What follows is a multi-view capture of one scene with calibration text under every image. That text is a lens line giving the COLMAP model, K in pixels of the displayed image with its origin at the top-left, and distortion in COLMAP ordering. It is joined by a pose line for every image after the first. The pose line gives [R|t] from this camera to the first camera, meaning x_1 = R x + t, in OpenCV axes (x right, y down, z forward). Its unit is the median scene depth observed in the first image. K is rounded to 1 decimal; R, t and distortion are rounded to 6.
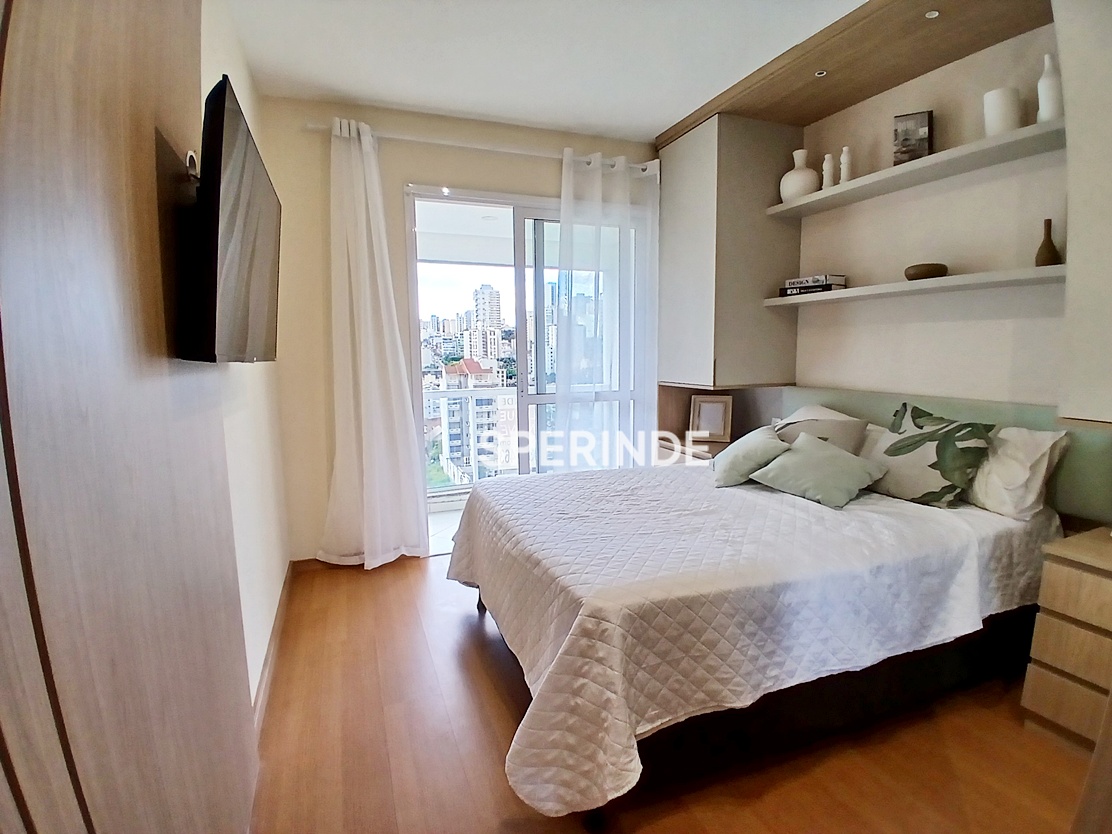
lens RADIAL K [[555.9, 0, 556.0], [0, 555.9, 417.0], [0, 0, 1]] dist [0.001221, -0.045880]
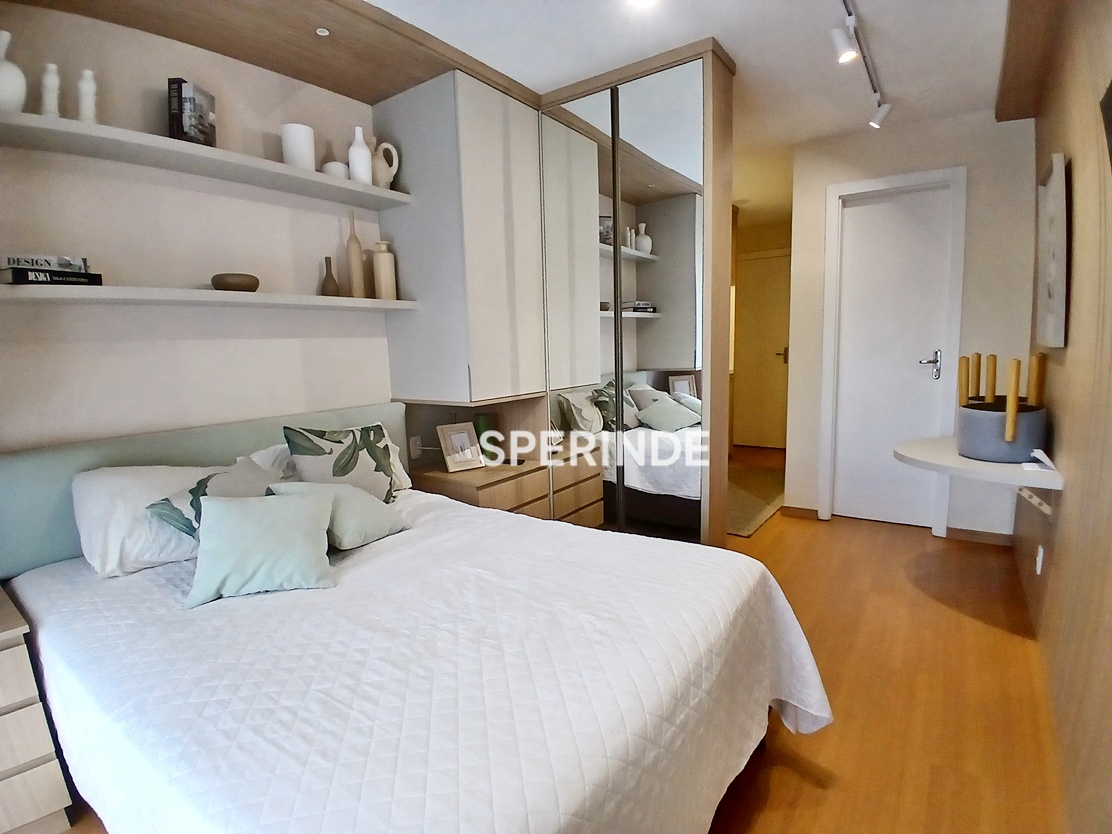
lens RADIAL K [[553.5, 0, 550.9], [0, 553.5, 422.0], [0, 0, 1]] dist [-0.000443, -0.045082]
pose [[-0.551435, -0.069251, 0.831338, -0.305241], [0.152977, 0.971255, 0.182377, -0.110992], [-0.820072, 0.227745, -0.524990, 0.939844]]
